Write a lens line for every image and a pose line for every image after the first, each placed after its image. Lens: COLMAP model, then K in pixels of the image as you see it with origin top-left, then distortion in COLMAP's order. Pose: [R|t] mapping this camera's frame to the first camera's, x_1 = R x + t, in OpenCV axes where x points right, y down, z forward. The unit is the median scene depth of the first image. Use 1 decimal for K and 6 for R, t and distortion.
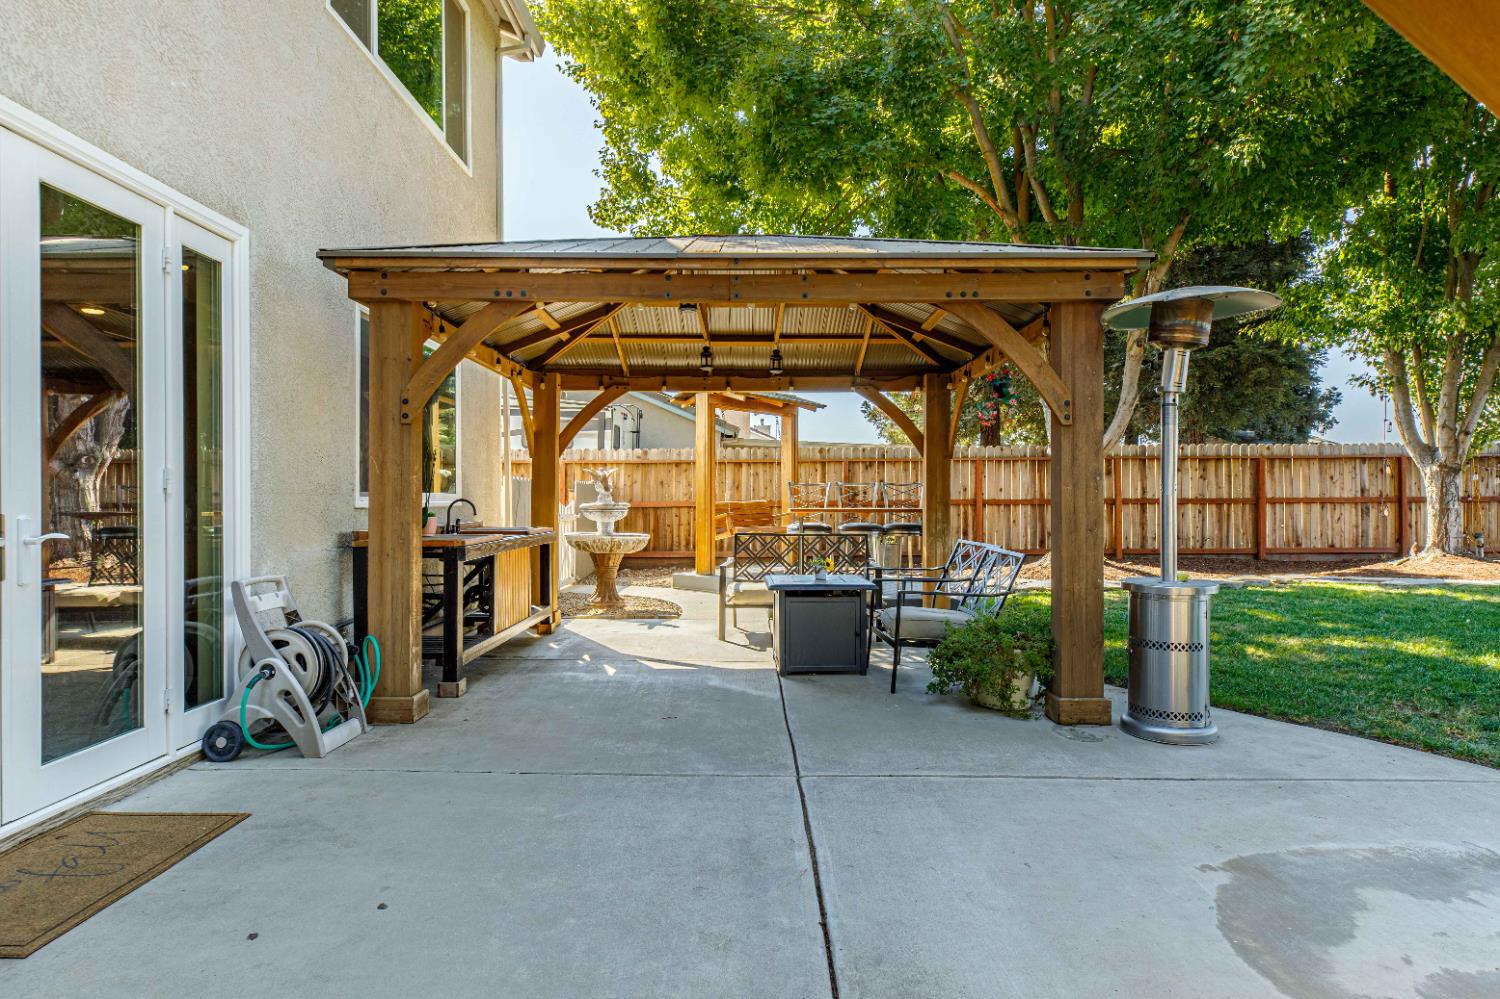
lens RADIAL K [[835.3, 0, 750.6], [0, 835.3, 497.0], [0, 0, 1]] dist [-0.006851, -0.001157]
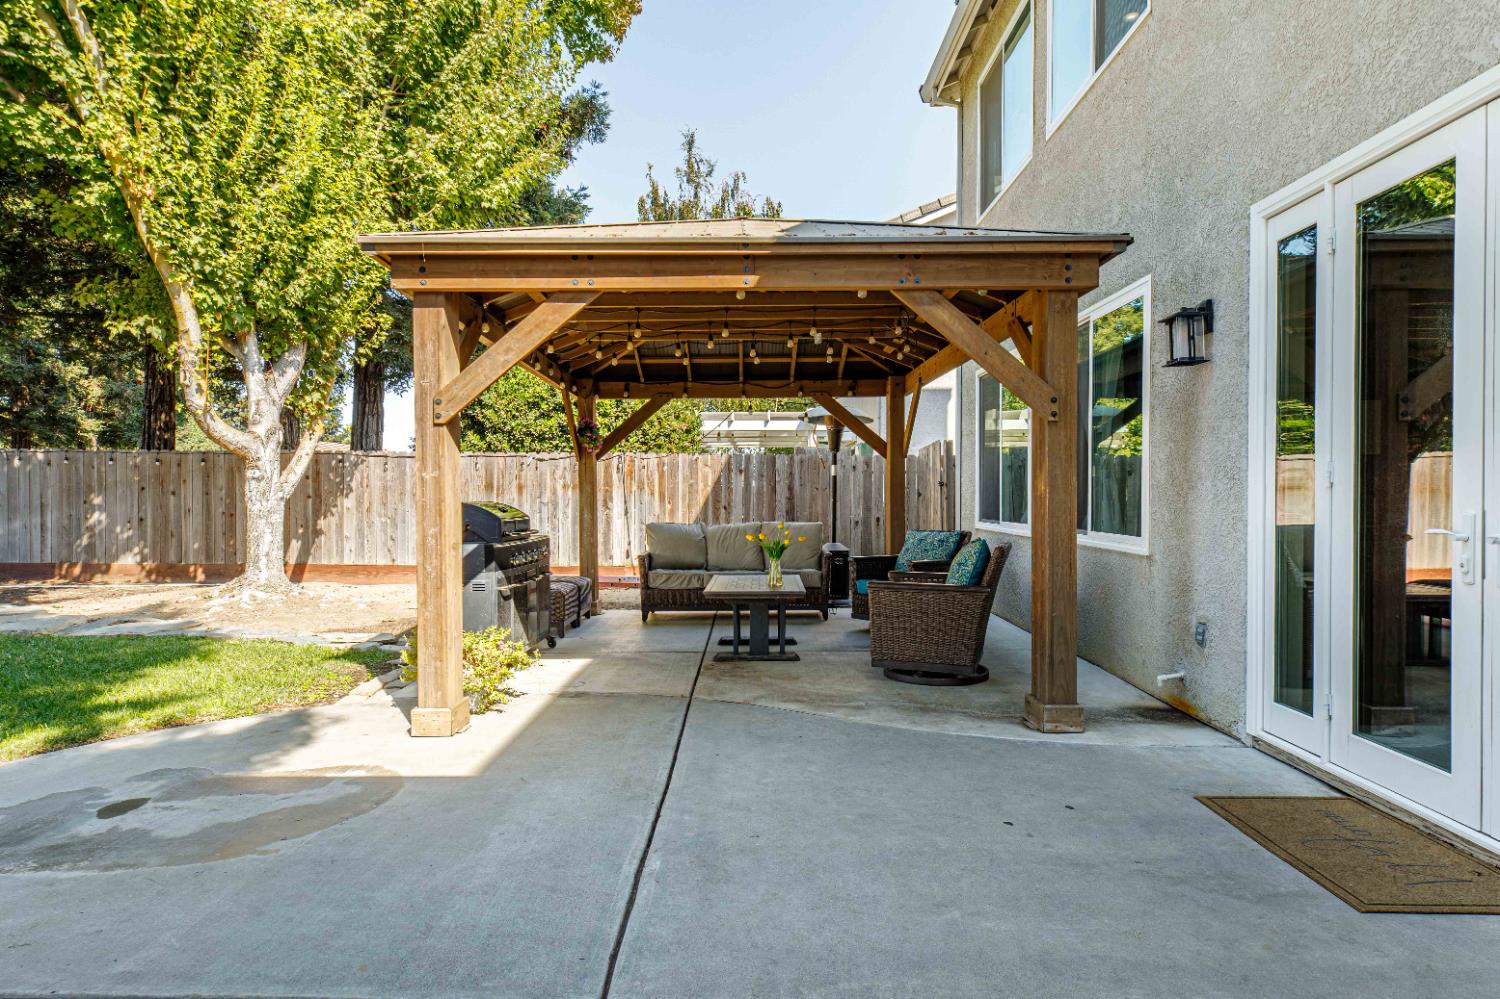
lens RADIAL K [[867.5, 0, 750.7], [0, 867.5, 498.4], [0, 0, 1]] dist [-0.002736, -0.000505]
pose [[-0.999990, 0.001312, 0.004265, -0.058717], [0.001320, 0.999997, 0.002100, 0.004499], [-0.004262, 0.002106, -0.999989, 2.100337]]
